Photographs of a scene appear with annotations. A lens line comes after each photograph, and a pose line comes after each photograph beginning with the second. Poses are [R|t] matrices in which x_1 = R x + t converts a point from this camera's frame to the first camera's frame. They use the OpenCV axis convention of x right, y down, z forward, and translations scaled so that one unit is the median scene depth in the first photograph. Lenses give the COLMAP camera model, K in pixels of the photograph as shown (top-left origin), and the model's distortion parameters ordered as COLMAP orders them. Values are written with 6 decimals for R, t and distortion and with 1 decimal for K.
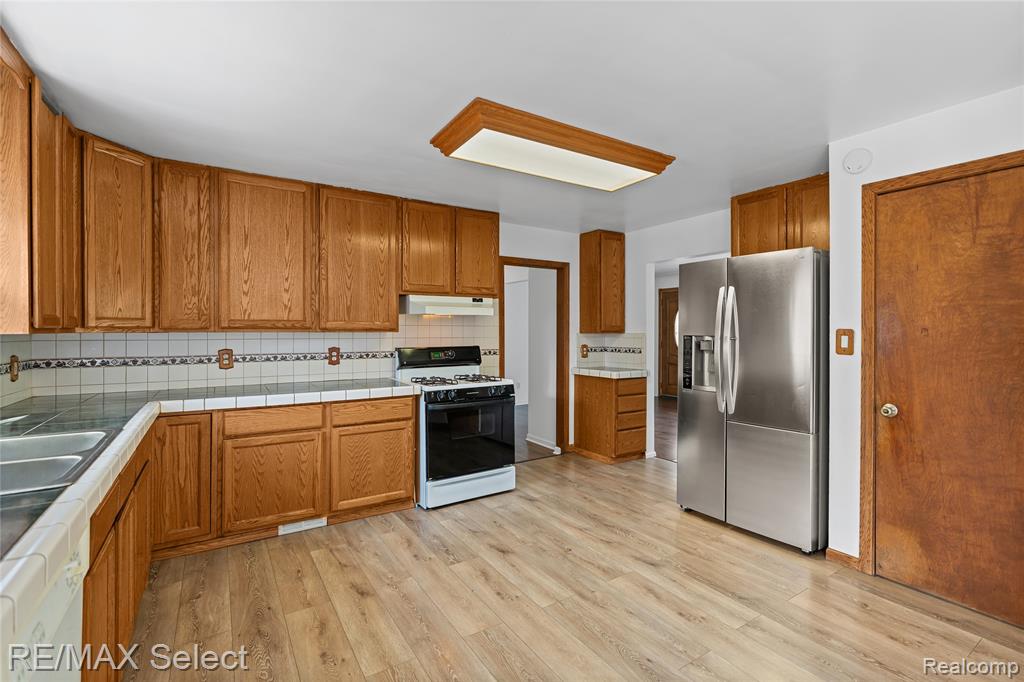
lens RADIAL K [[472.7, 0, 522.6], [0, 472.7, 331.3], [0, 0, 1]] dist [-0.010206, 0.001615]
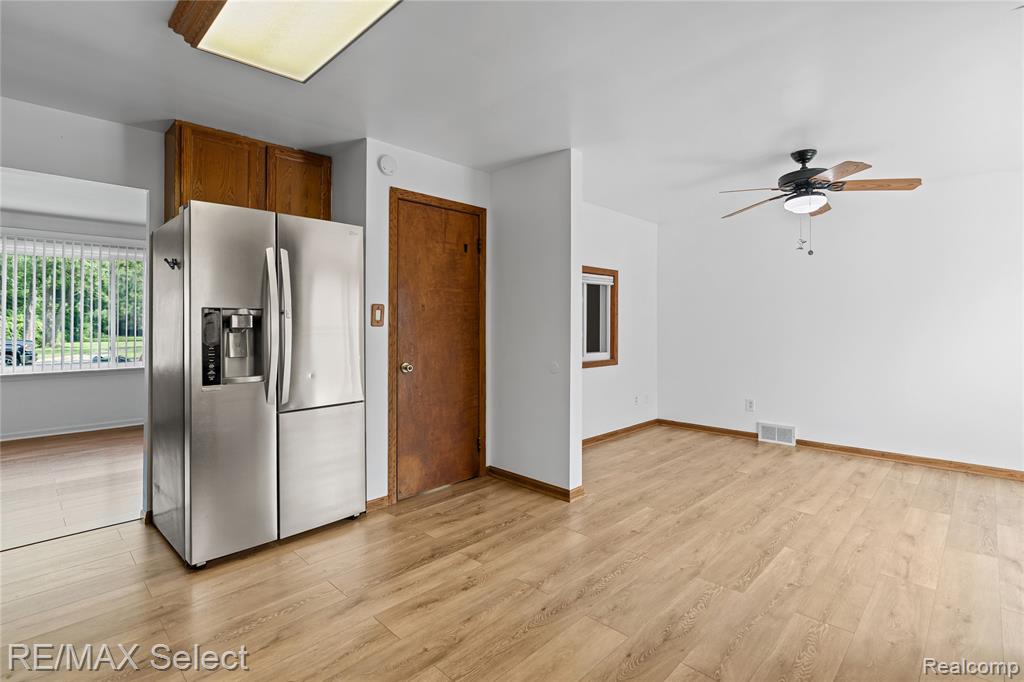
lens RADIAL K [[472.7, 0, 523.1], [0, 472.7, 324.8], [0, 0, 1]] dist [-0.010206, 0.001615]
pose [[-0.215117, -0.000197, 0.976588, -0.533494], [0.008527, 0.999961, 0.002080, 0.046941], [-0.976551, 0.008774, -0.215107, 0.909707]]
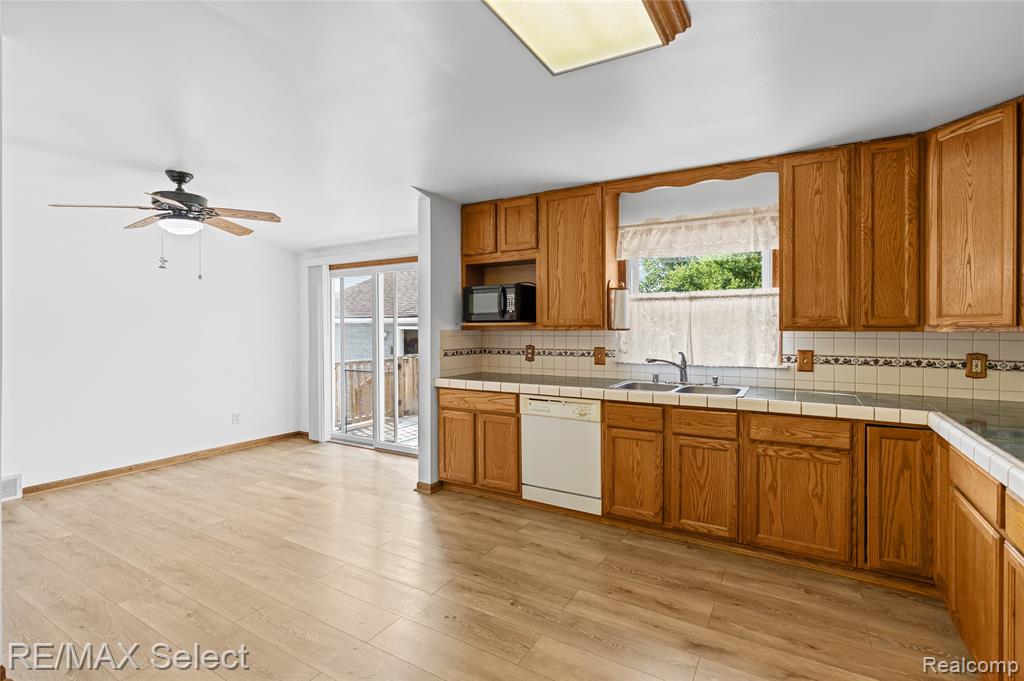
lens RADIAL K [[472.7, 0, 520.3], [0, 472.7, 332.9], [0, 0, 1]] dist [-0.010206, 0.001615]
pose [[-0.897023, 0.000667, -0.441984, 0.274442], [-0.005817, 0.999894, 0.013314, -0.002593], [0.441946, 0.014514, -0.896924, 1.441328]]
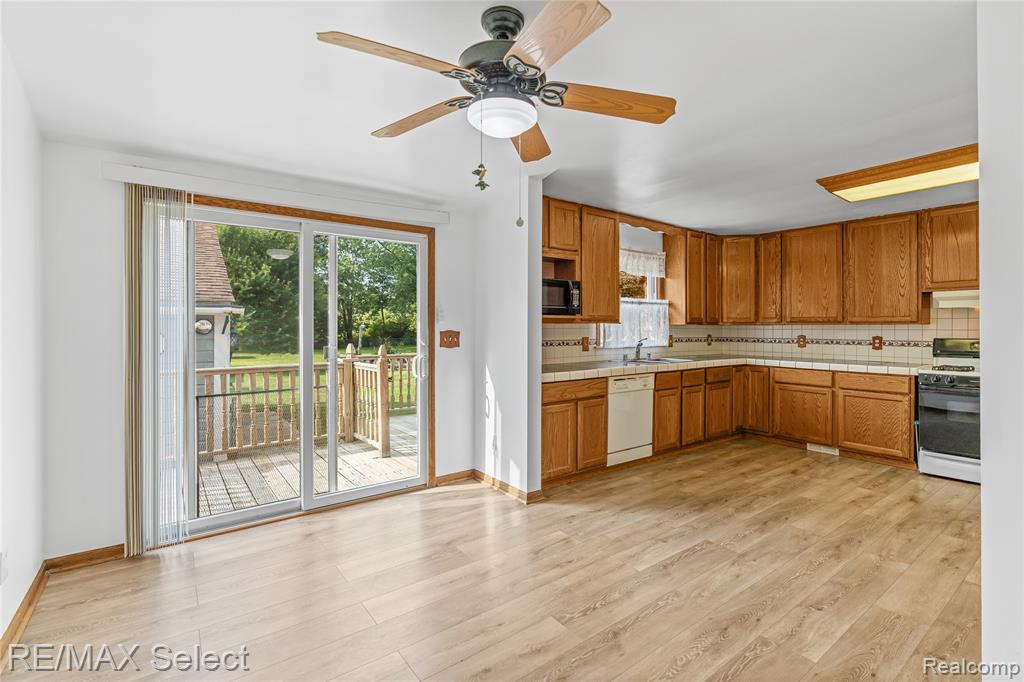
lens RADIAL K [[472.7, 0, 513.9], [0, 472.7, 331.4], [0, 0, 1]] dist [-0.010206, 0.001615]
pose [[0.058985, 0.005031, -0.998246, 1.205487], [-0.006792, 0.999966, 0.004638, 0.029922], [0.998236, 0.006507, 0.059017, -0.124684]]
